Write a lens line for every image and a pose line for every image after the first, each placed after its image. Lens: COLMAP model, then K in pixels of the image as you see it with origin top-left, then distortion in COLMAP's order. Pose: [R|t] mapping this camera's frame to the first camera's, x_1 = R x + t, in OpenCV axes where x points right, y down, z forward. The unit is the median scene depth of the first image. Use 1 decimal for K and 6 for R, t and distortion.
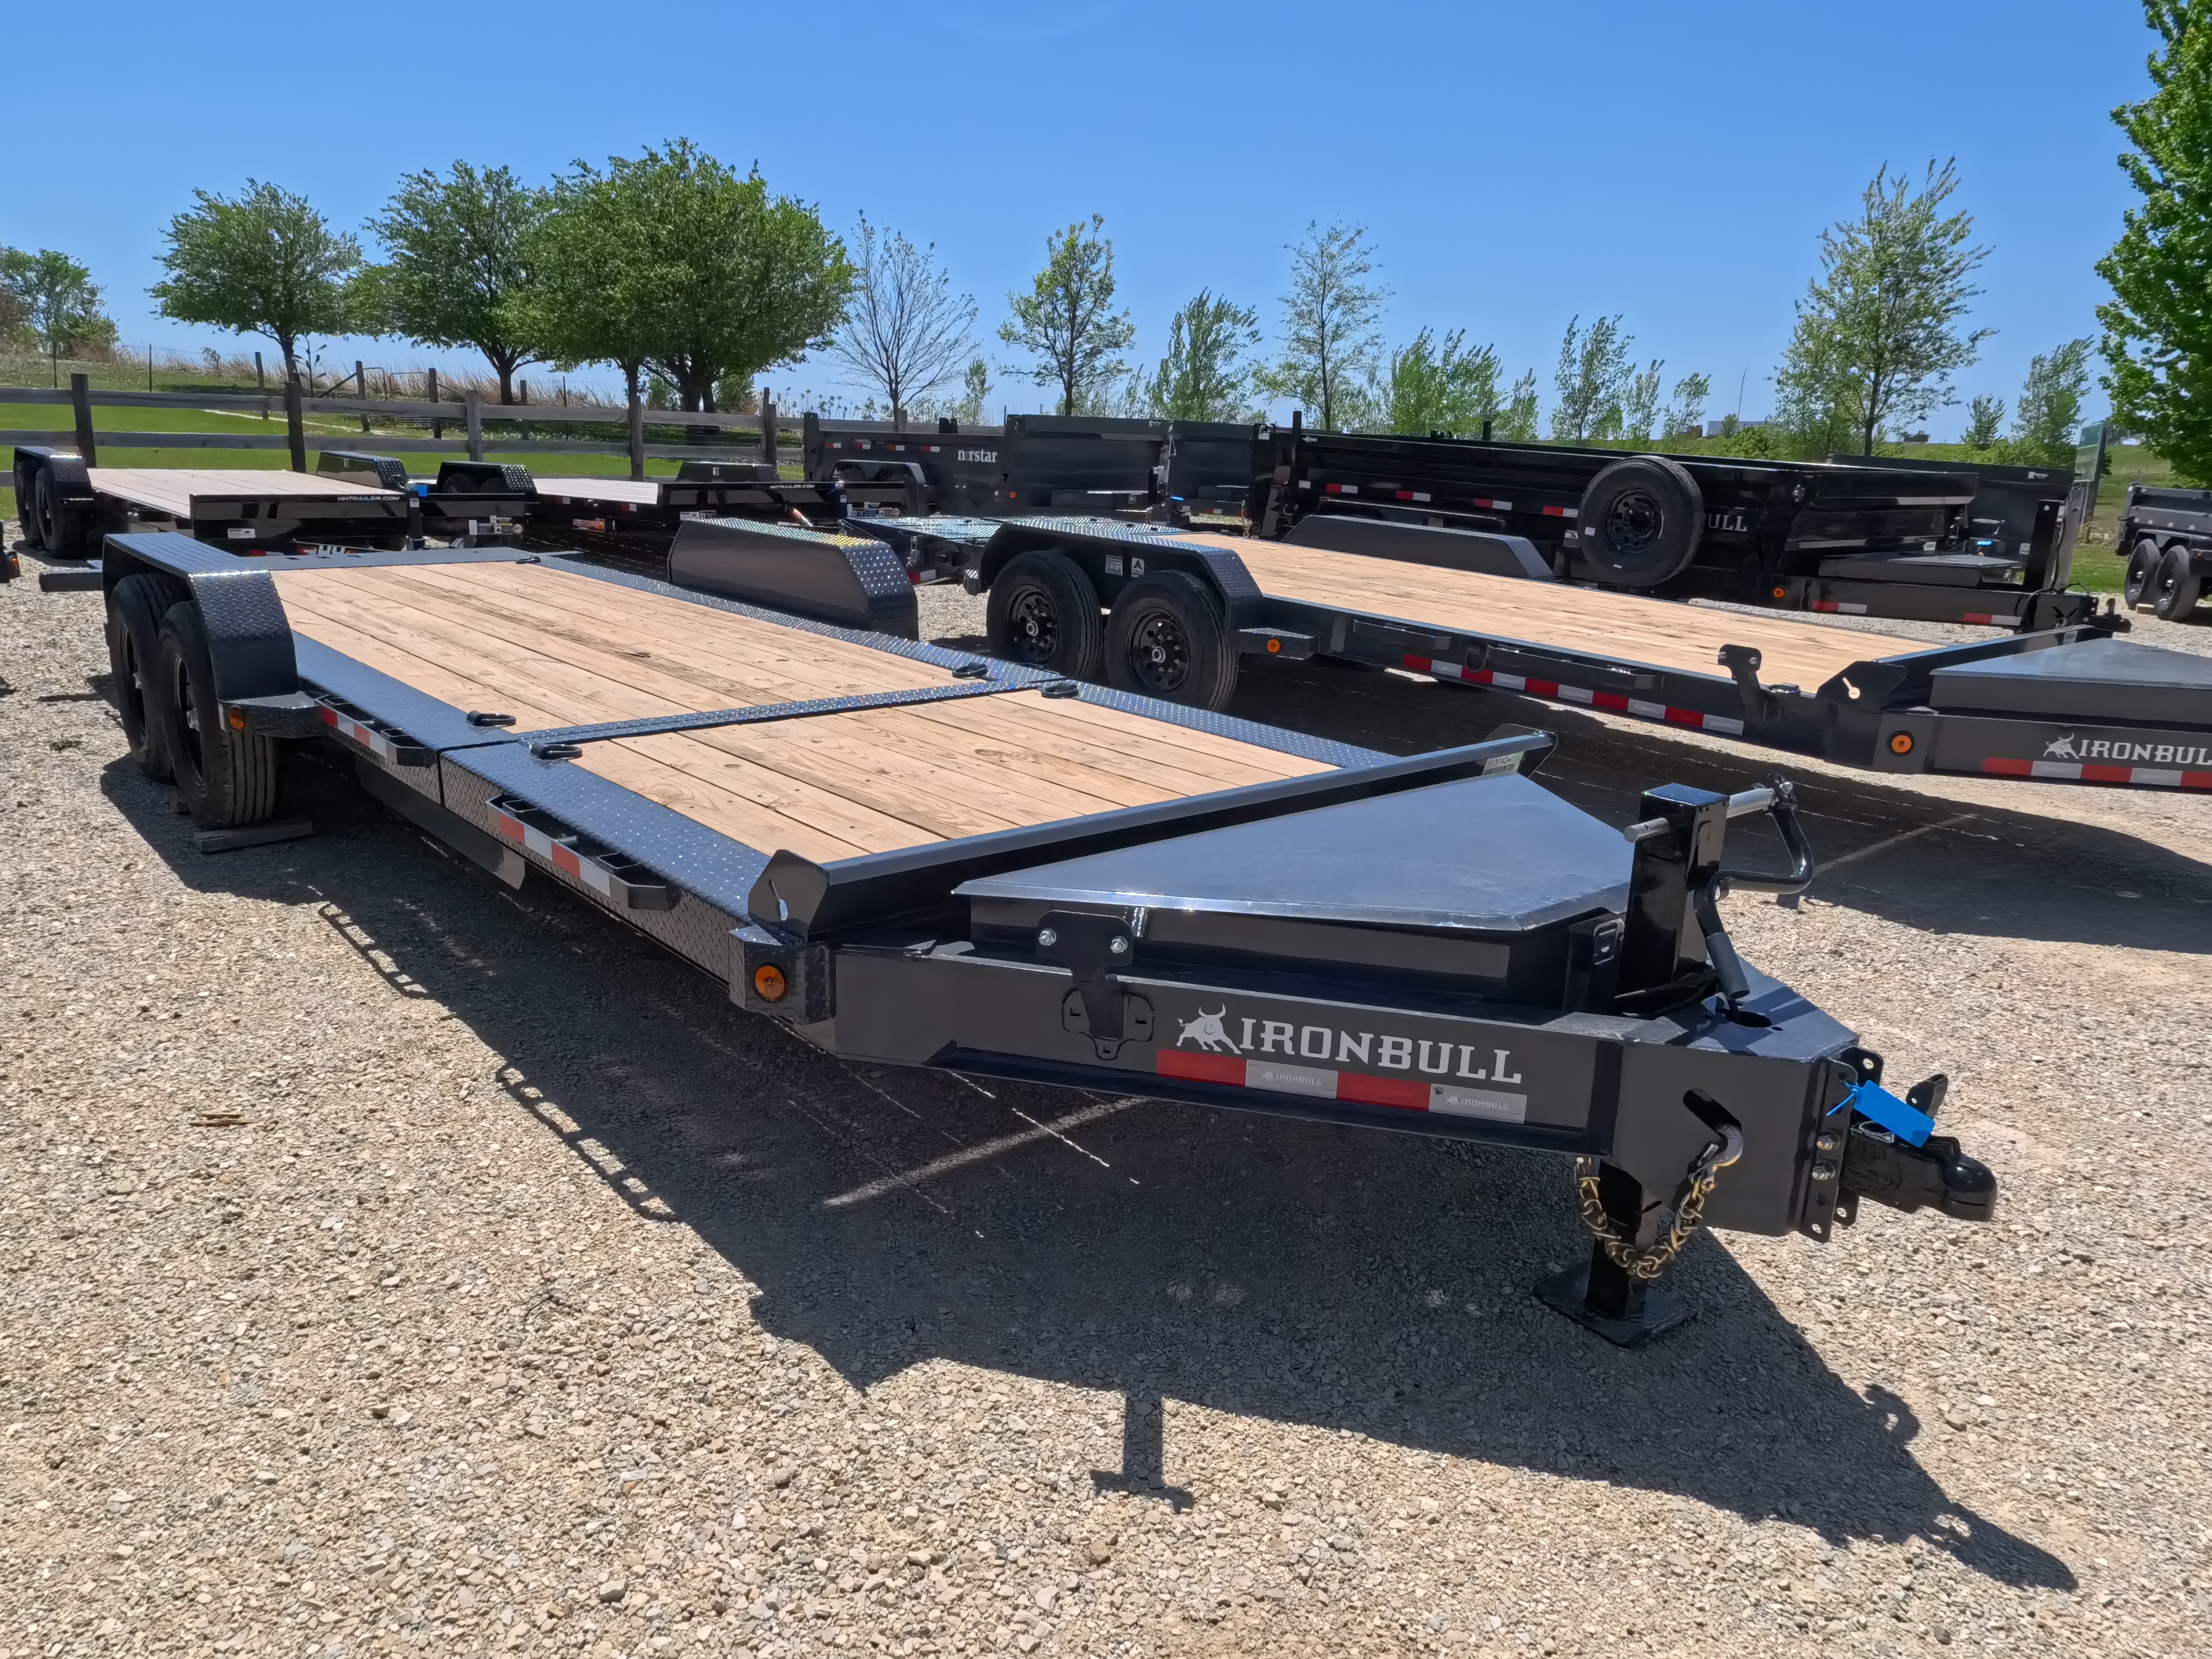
lens RADIAL K [[1576.9, 0, 1104.5], [0, 1576.9, 834.9], [0, 0, 1]] dist [-0.004241, 0.002893]
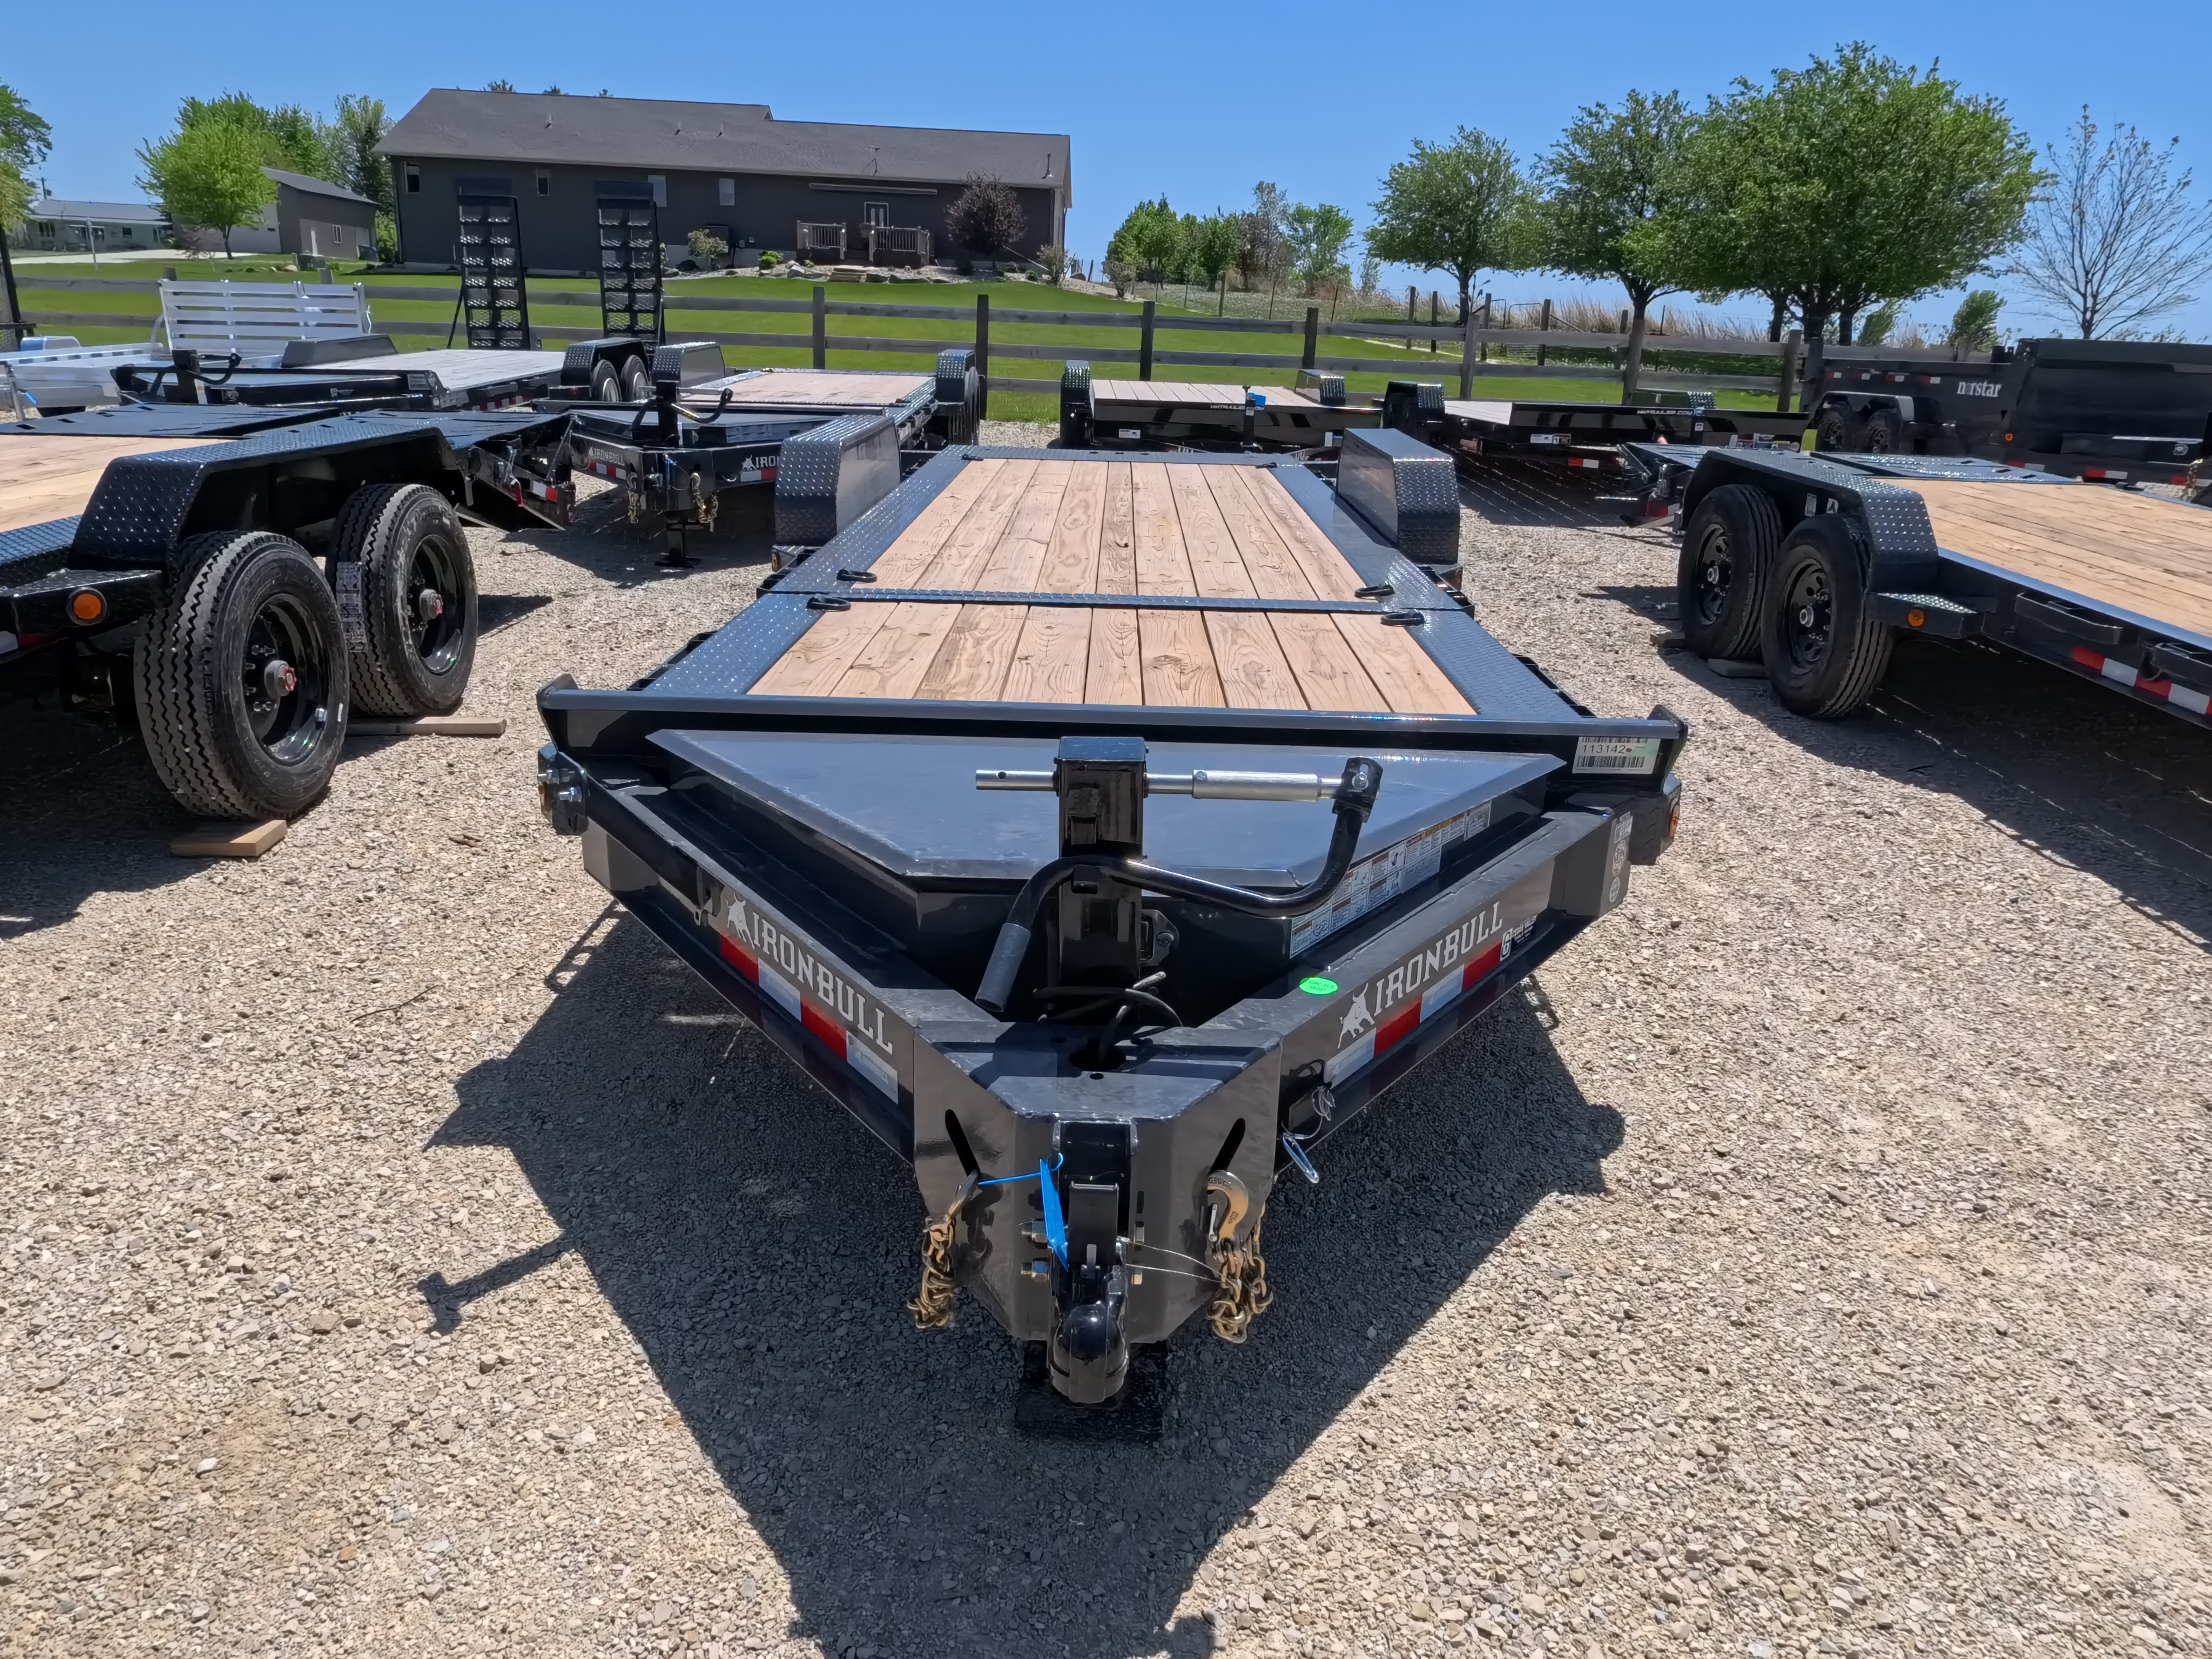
lens RADIAL K [[1576.9, 0, 1104.5], [0, 1576.9, 834.9], [0, 0, 1]] dist [-0.004241, 0.002893]
pose [[0.754696, 0.199088, -0.625138, 0.144137], [-0.176197, 0.979346, 0.099180, -0.010197], [0.631971, 0.035297, 0.774187, 0.070867]]
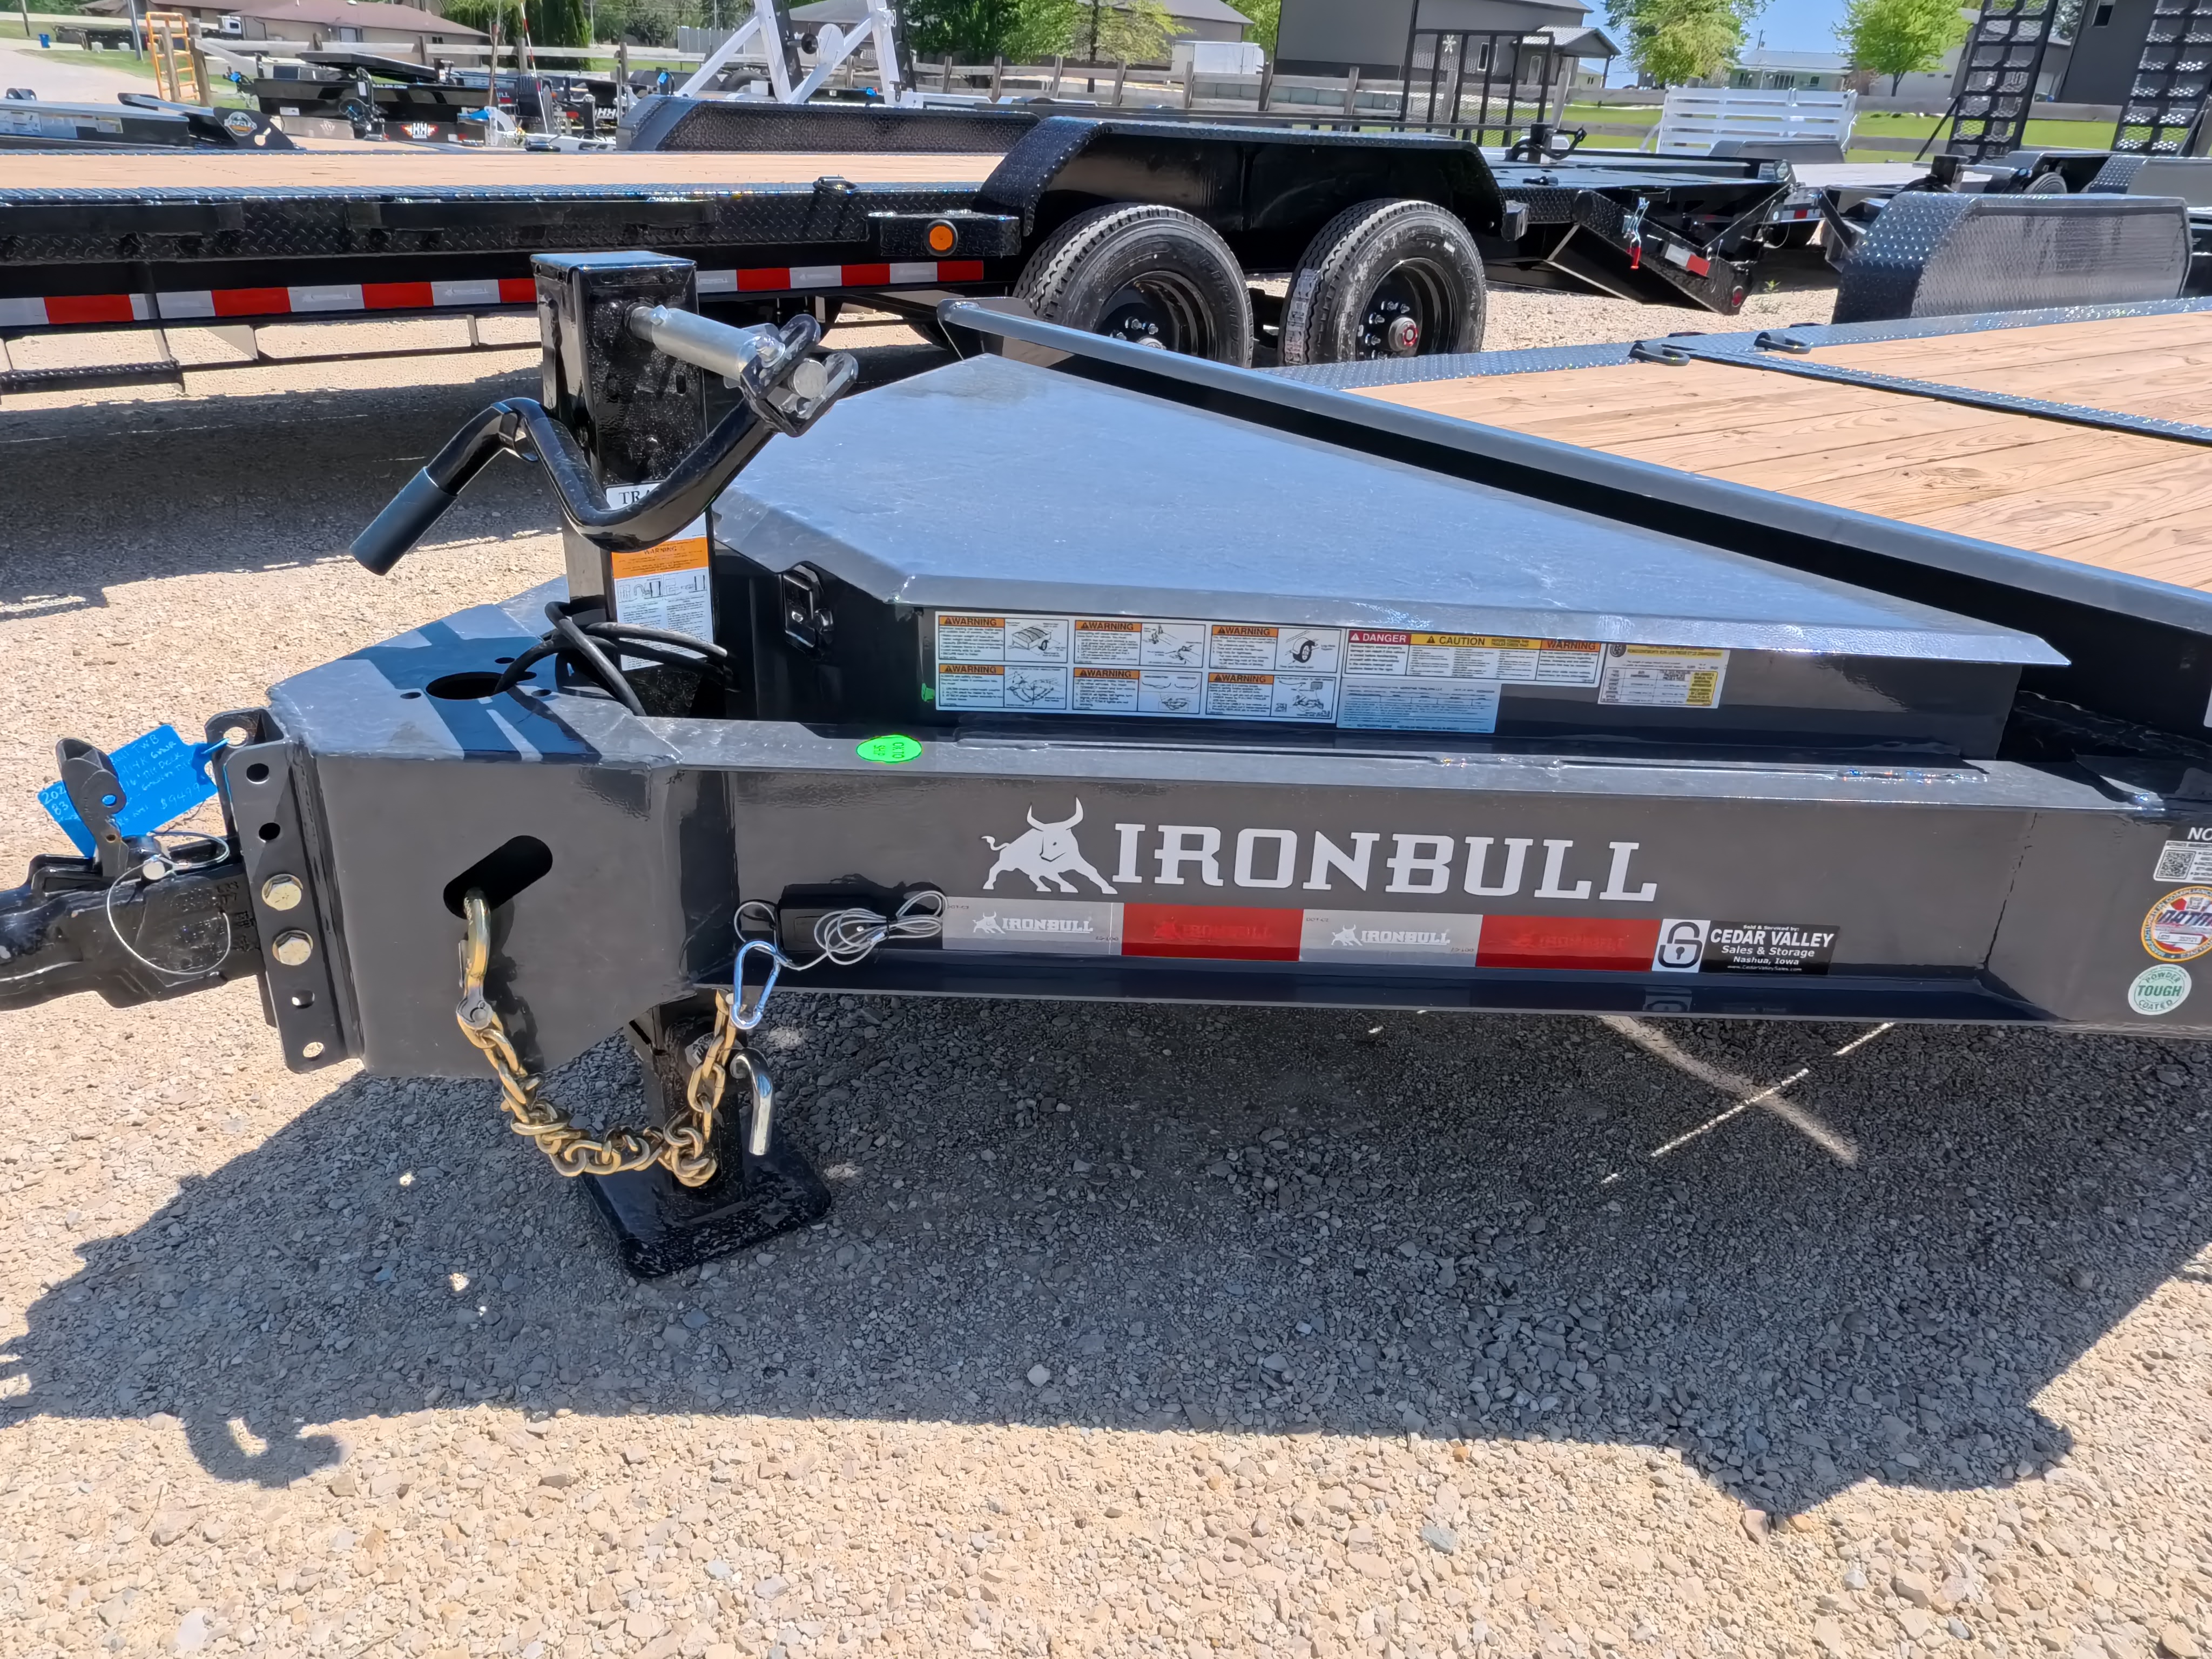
lens RADIAL K [[1585.4, 0, 1104.6], [0, 1585.4, 824.7], [0, 0, 1]] dist [0.003244, -0.005426]
pose [[-0.063998, 0.385656, -0.920421, 0.151807], [-0.307973, 0.869661, 0.385801, -0.018978], [0.949240, 0.308155, 0.063115, 0.199055]]
